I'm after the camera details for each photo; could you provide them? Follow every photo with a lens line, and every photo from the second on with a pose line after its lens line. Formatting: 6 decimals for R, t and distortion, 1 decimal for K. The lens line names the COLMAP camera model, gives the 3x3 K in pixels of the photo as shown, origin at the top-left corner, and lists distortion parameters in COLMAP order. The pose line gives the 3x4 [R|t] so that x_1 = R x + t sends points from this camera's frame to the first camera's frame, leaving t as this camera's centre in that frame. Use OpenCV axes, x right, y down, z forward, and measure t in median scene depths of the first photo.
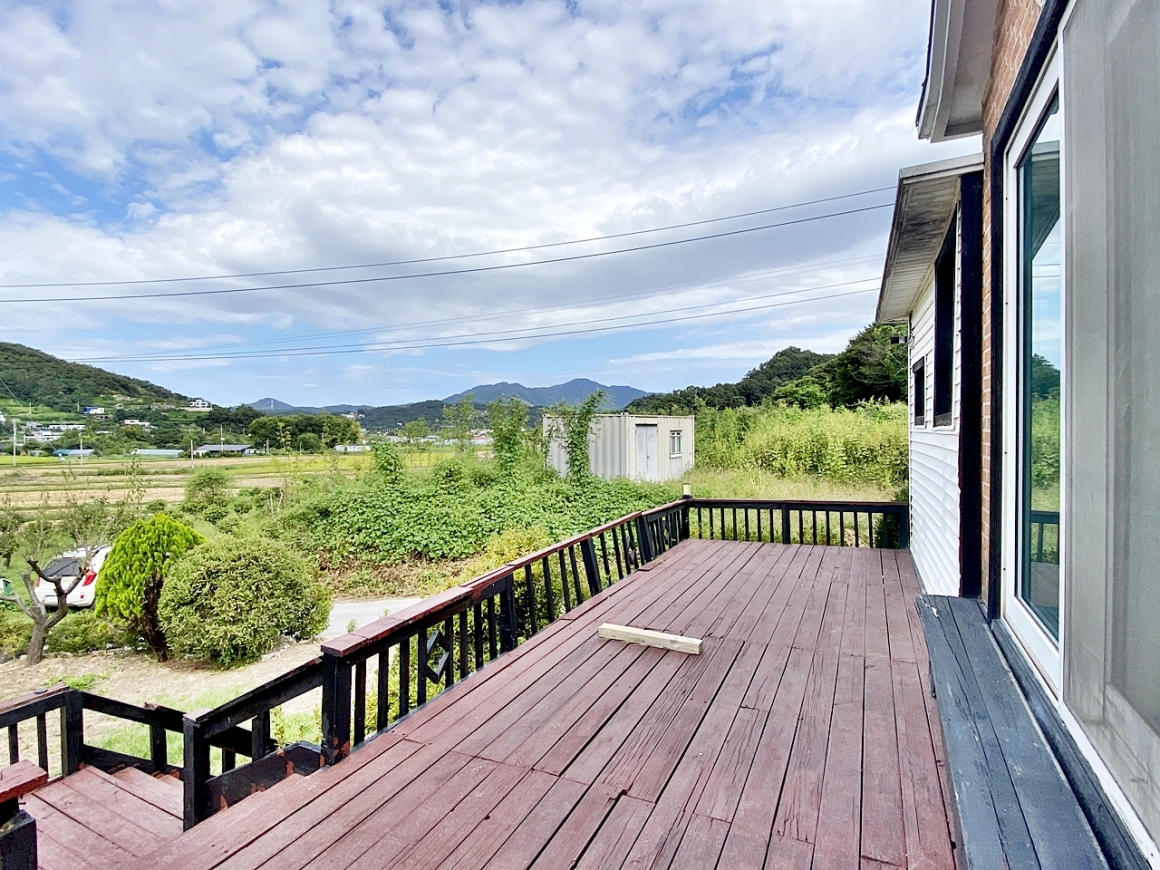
lens RADIAL K [[572.8, 0, 580.0], [0, 572.8, 435.0], [0, 0, 1]] dist [0.018113, -0.025425]
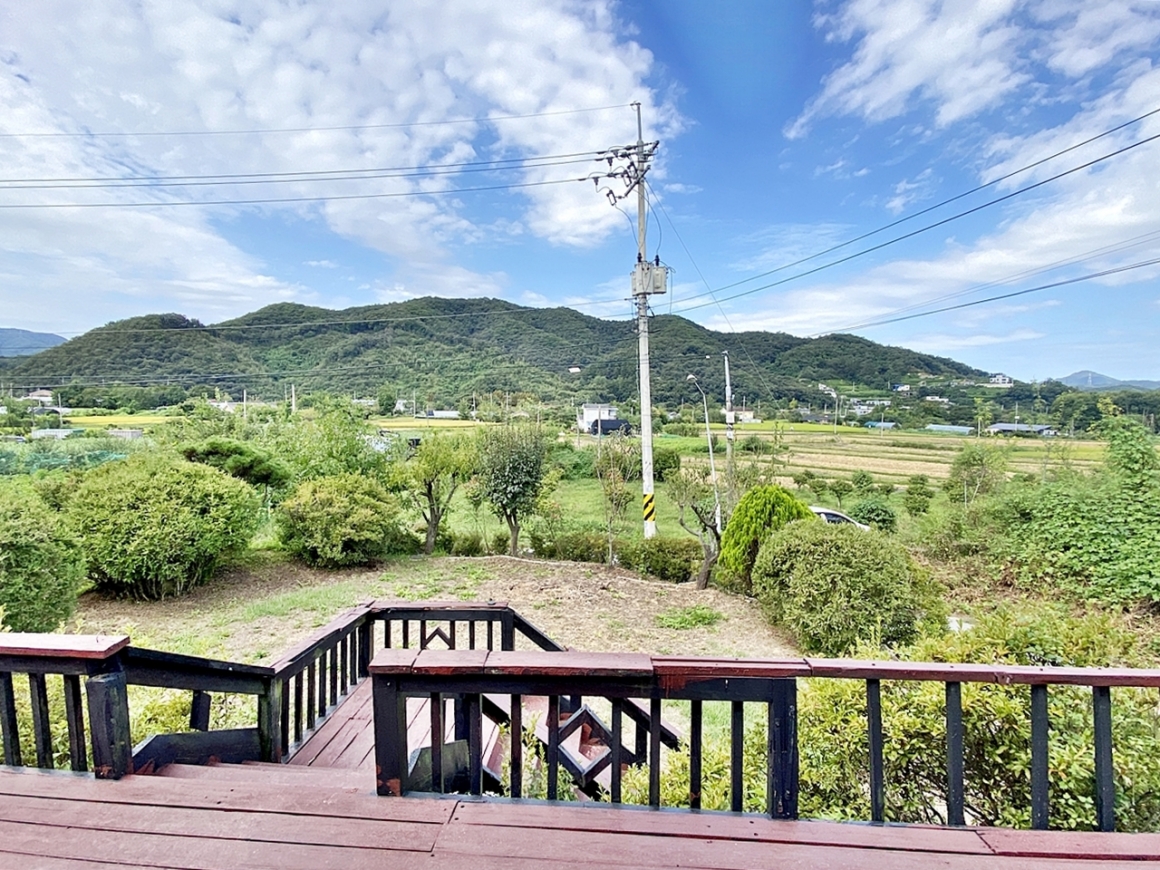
lens RADIAL K [[588.2, 0, 580.0], [0, 588.2, 435.0], [0, 0, 1]] dist [0.026151, -0.029144]
pose [[0.362836, 0.061524, -0.929820, 0.074355], [-0.025693, 0.998099, 0.056016, -0.001171], [0.931499, 0.003565, 0.363727, 0.156763]]
